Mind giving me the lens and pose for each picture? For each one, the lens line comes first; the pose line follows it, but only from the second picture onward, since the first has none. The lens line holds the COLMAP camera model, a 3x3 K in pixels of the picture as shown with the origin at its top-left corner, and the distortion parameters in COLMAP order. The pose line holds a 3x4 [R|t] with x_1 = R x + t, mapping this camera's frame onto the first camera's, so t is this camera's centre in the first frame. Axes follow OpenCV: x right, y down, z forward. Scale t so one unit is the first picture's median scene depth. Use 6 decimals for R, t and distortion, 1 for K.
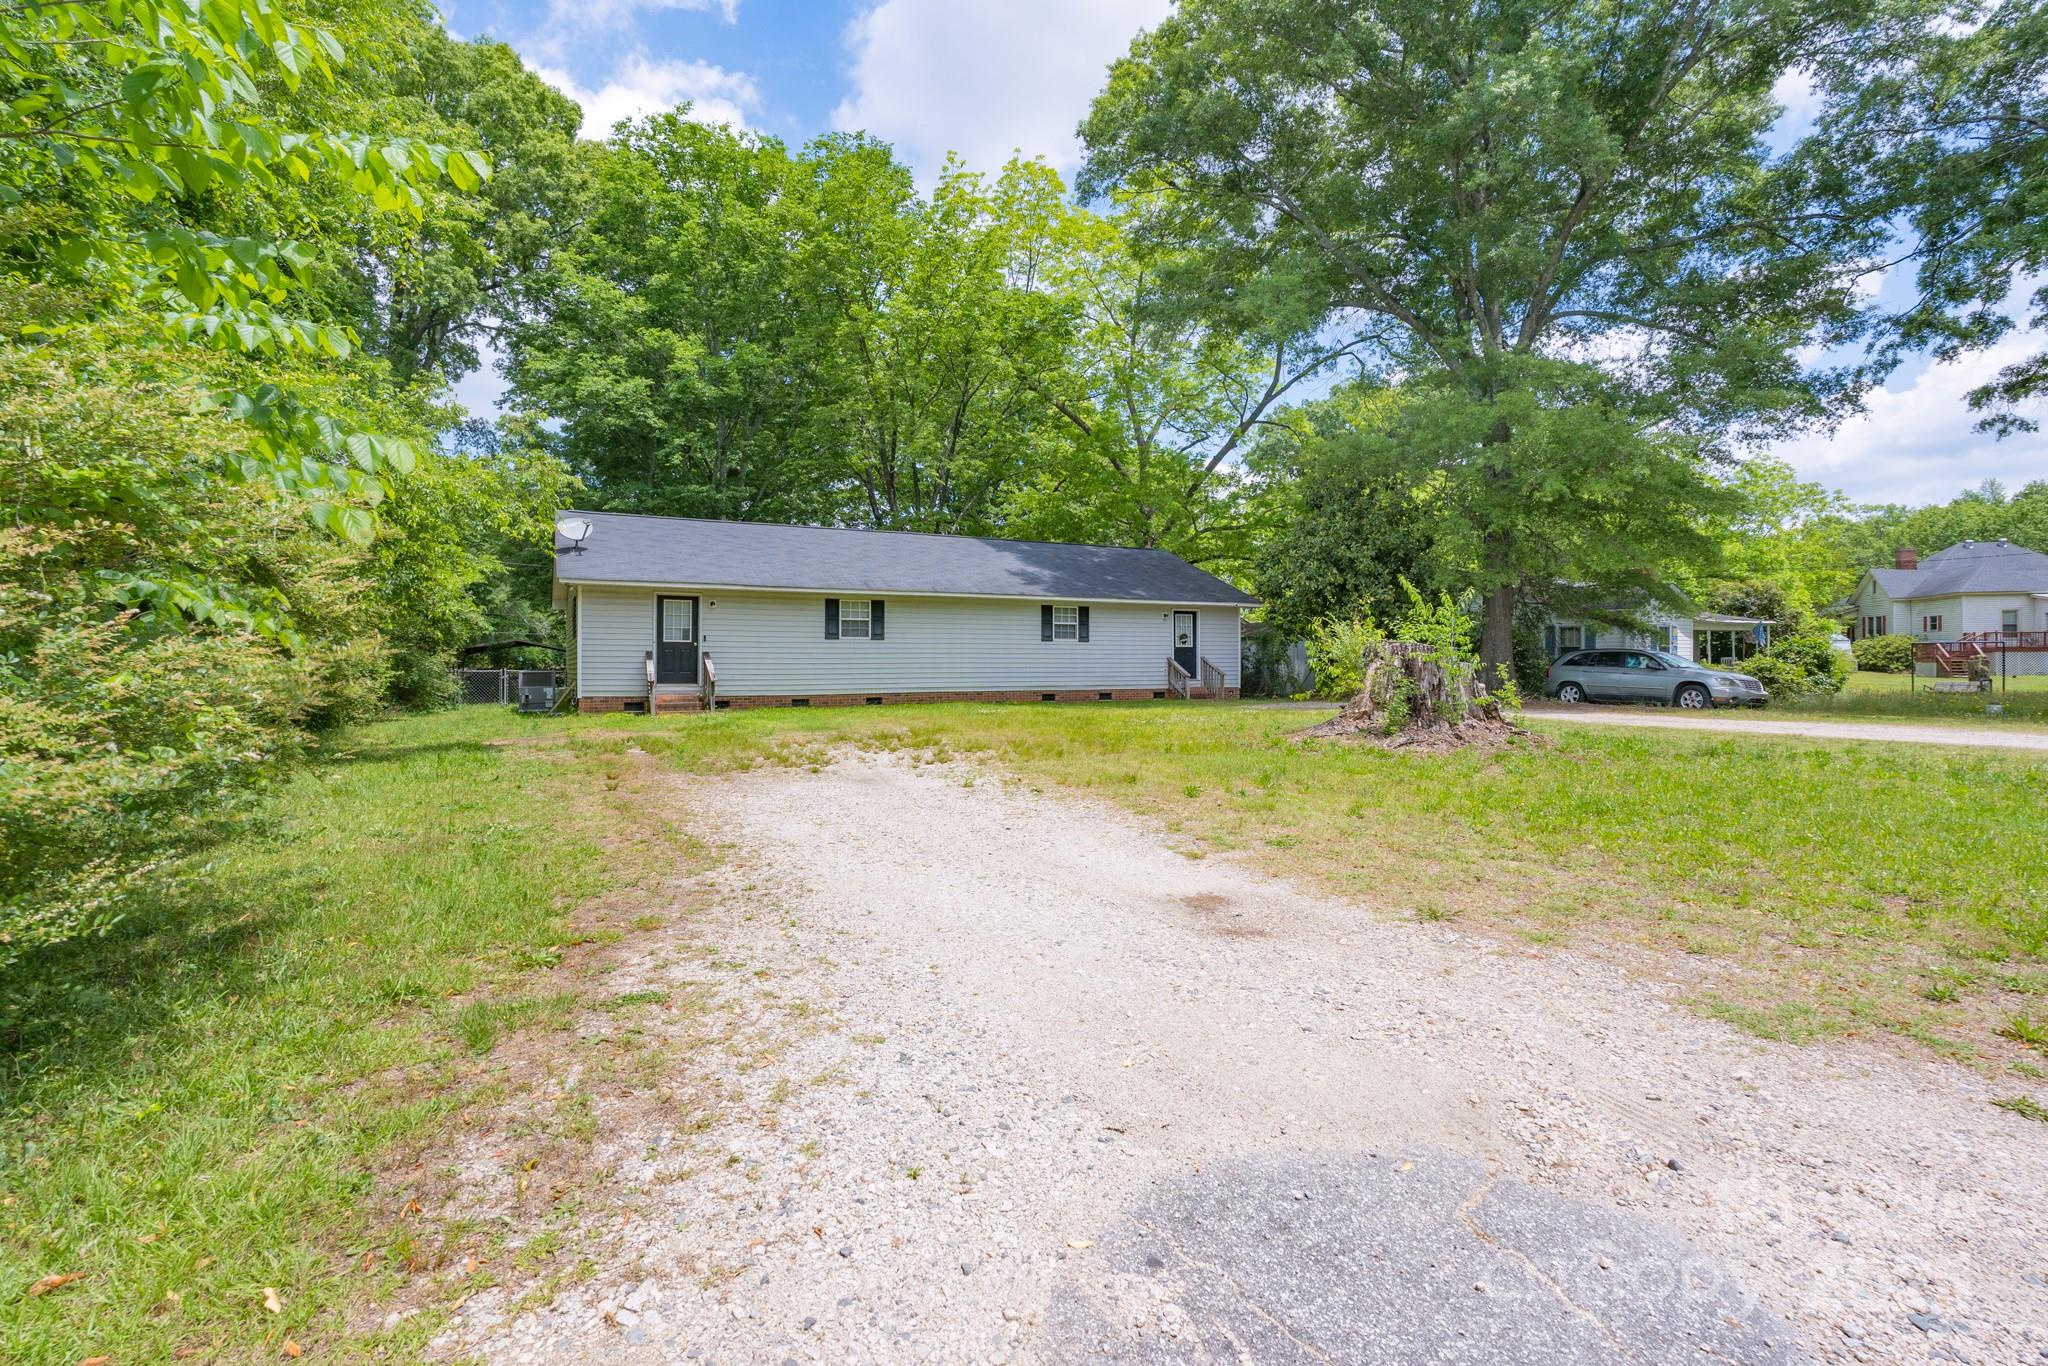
lens RADIAL K [[922.6, 0, 1037.0], [0, 922.6, 671.3], [0, 0, 1]] dist [-0.009157, 0.001043]
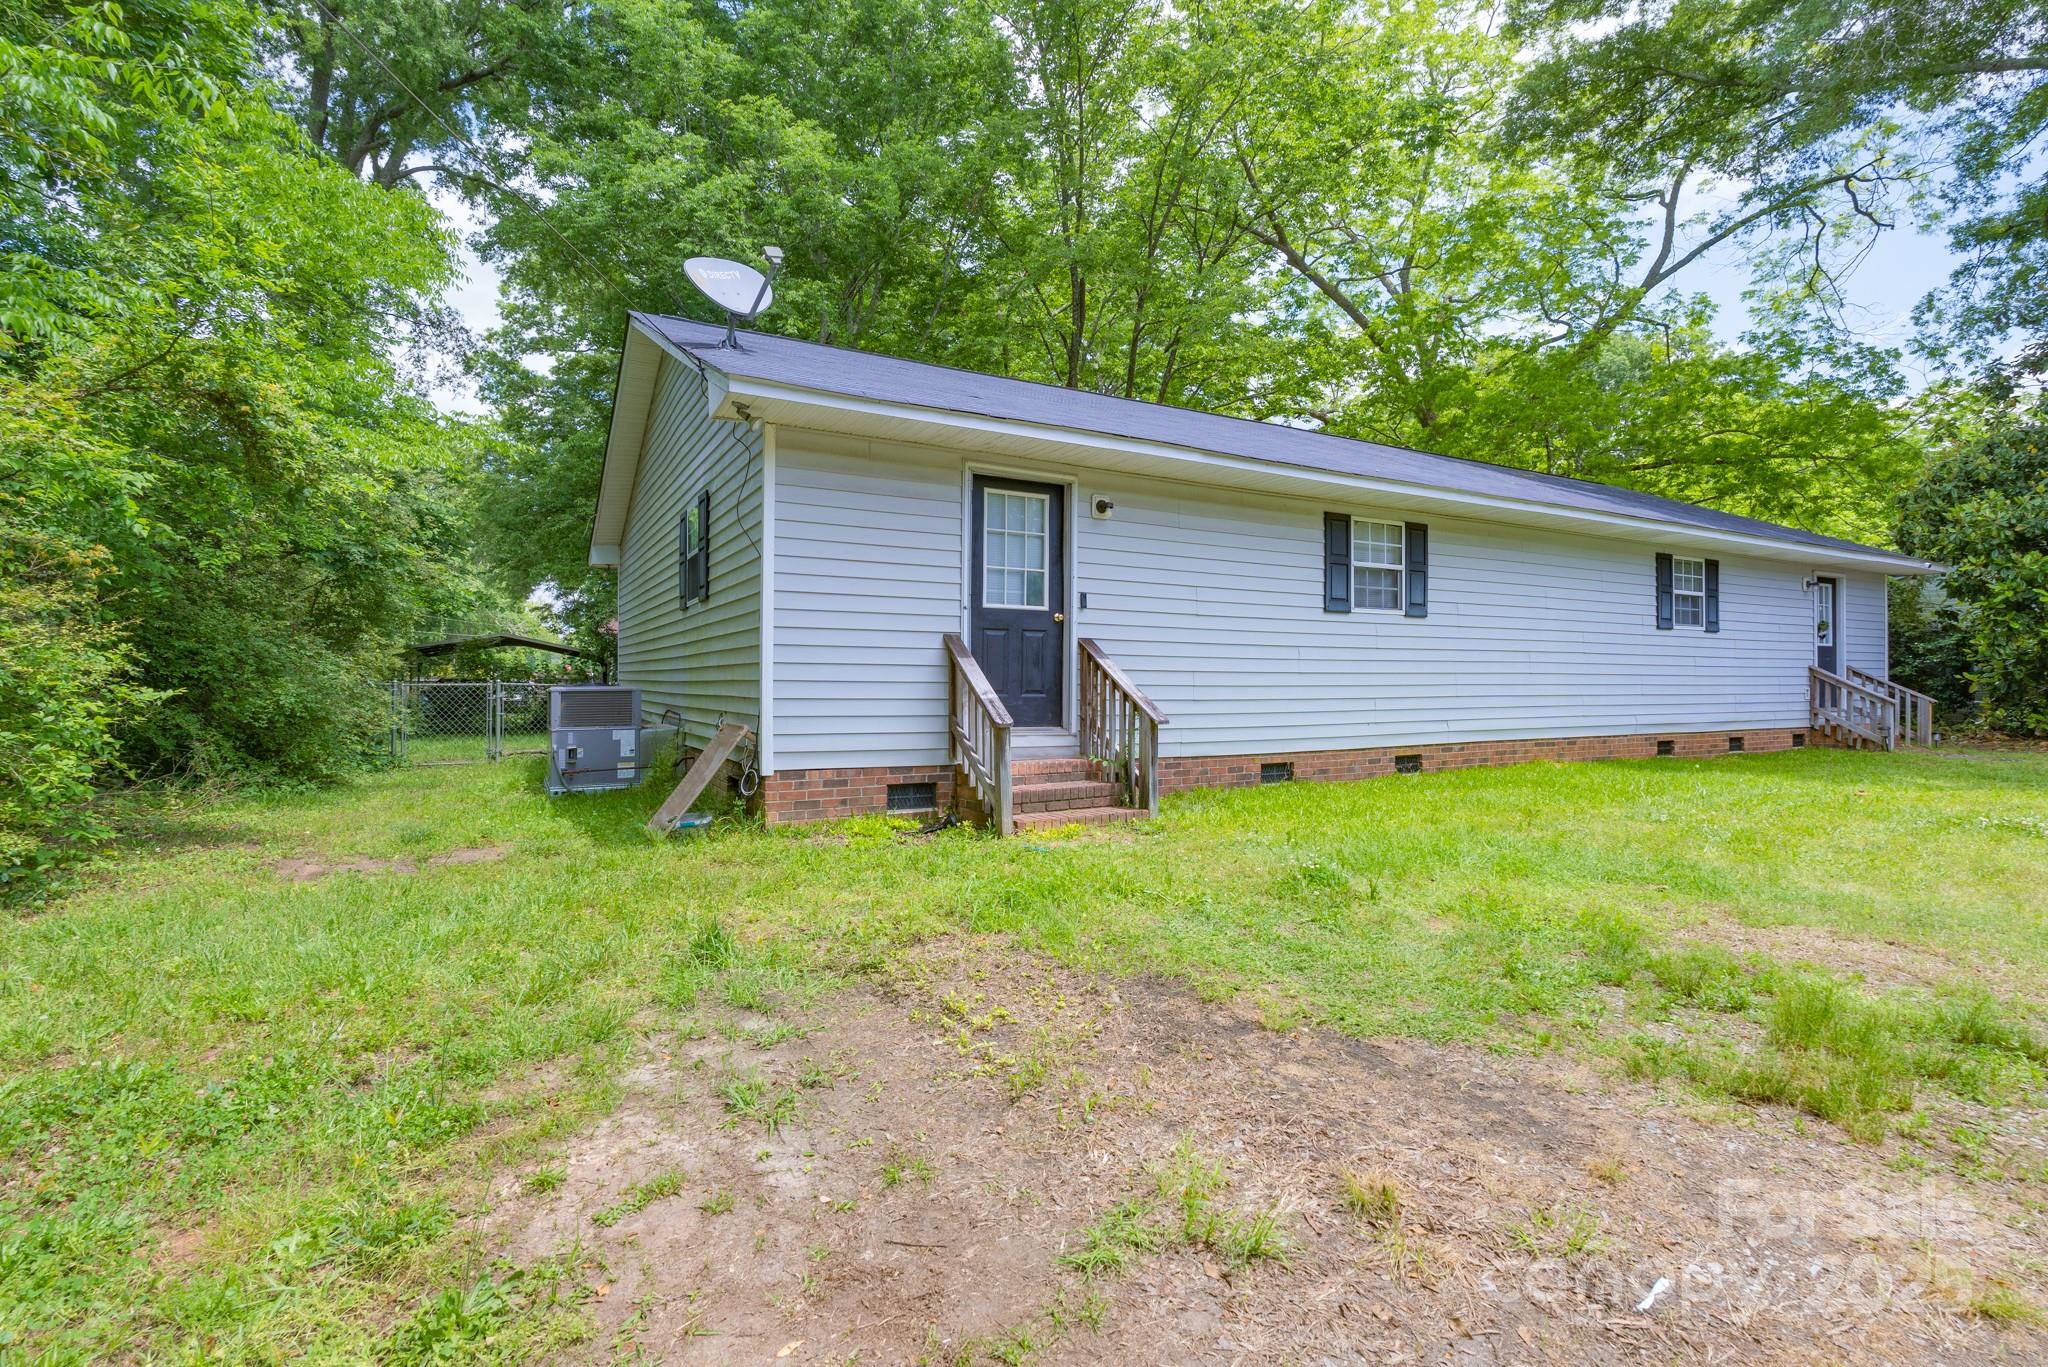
lens RADIAL K [[922.6, 0, 1017.8], [0, 922.6, 674.2], [0, 0, 1]] dist [-0.009157, 0.001043]
pose [[0.999835, 0.006599, 0.016905, -0.362508], [-0.006419, 0.999922, -0.010669, -0.002848], [-0.016974, 0.010559, 0.999800, 0.591116]]
